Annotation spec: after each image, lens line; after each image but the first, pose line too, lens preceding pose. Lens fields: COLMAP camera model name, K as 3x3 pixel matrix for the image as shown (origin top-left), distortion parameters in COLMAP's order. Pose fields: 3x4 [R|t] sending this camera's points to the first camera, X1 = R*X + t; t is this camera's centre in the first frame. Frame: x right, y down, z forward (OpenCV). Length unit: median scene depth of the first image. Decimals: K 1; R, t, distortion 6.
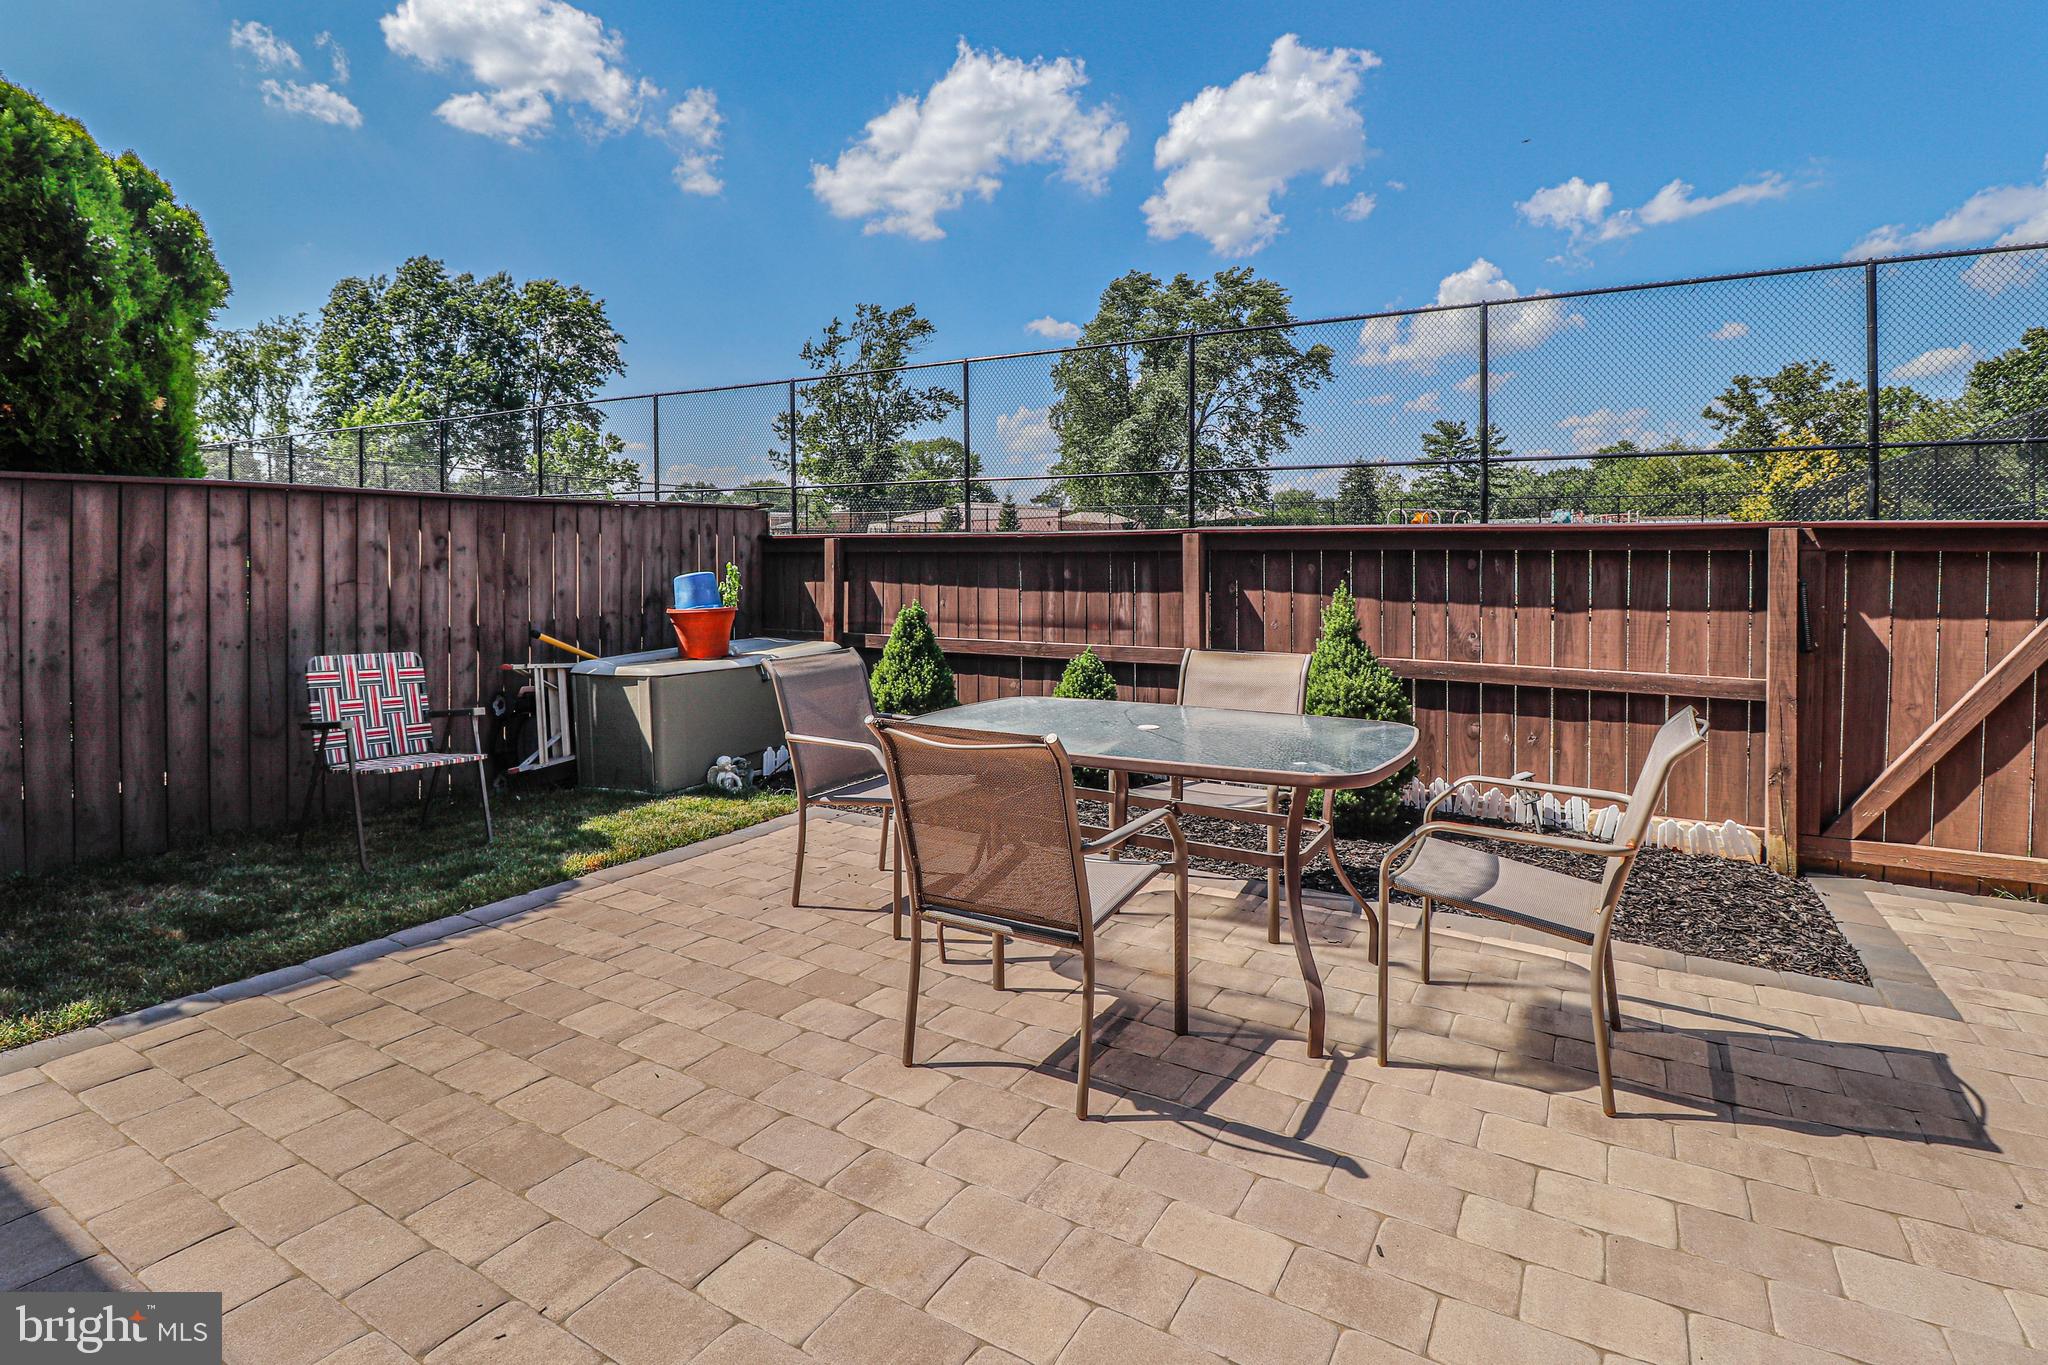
lens RADIAL K [[982.3, 0, 1046.4], [0, 982.3, 576.6], [0, 0, 1]] dist [-0.006516, -0.006189]
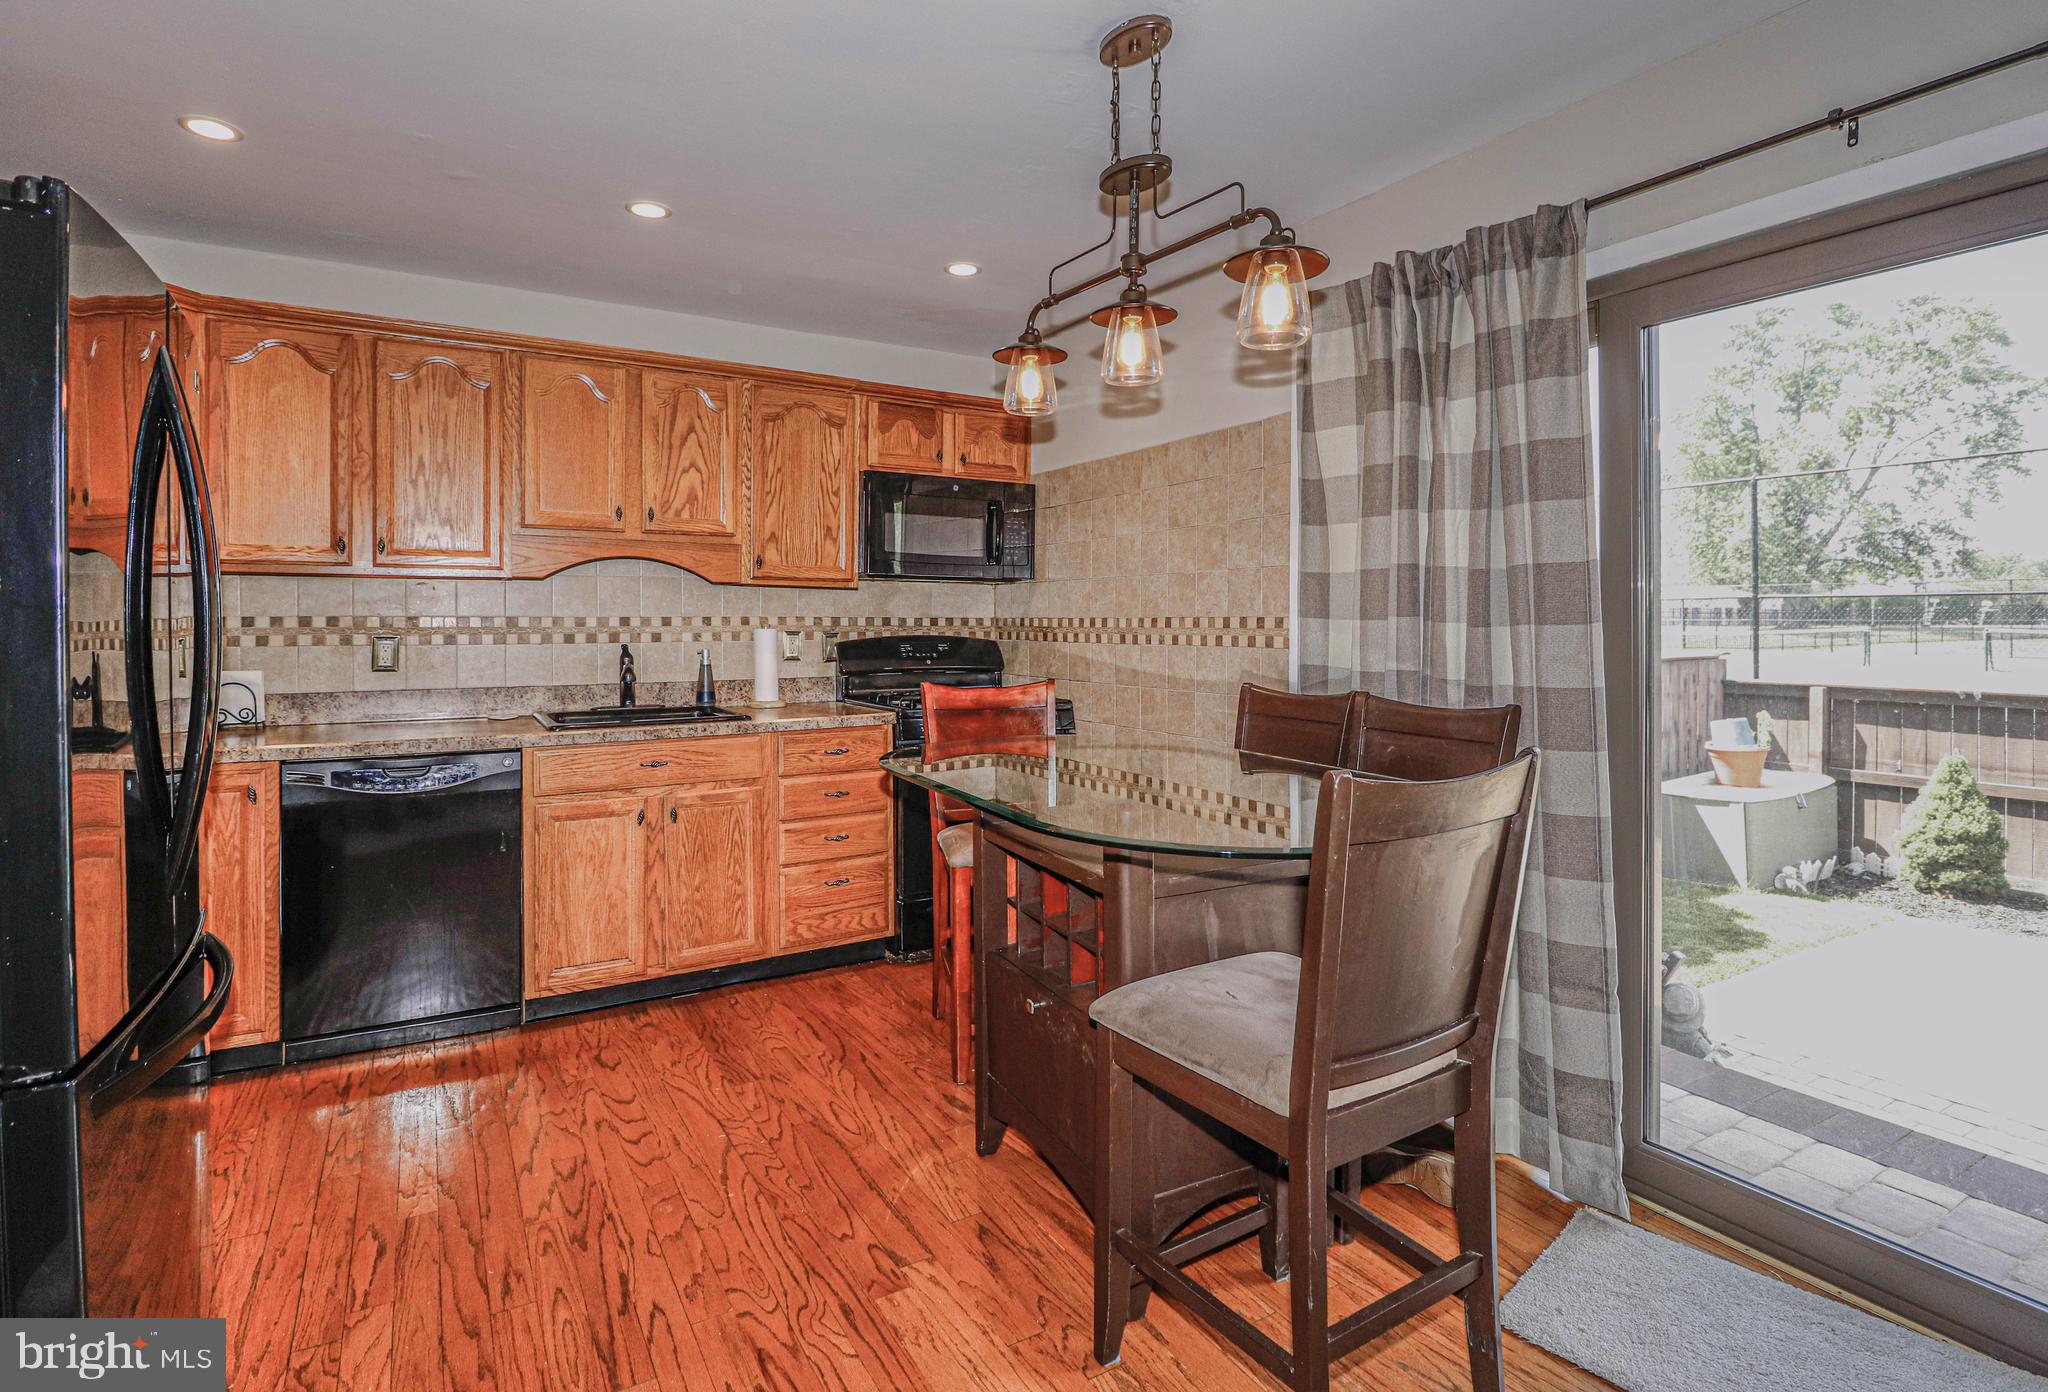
lens RADIAL K [[1001.3, 0, 1015.2], [0, 1001.3, 652.8], [0, 0, 1]] dist [-0.003898, -0.001693]
pose [[0.879214, 0.013186, -0.476245, -0.125722], [-0.008554, 0.999893, 0.011893, -0.021869], [0.476350, -0.006383, 0.879232, -0.132555]]
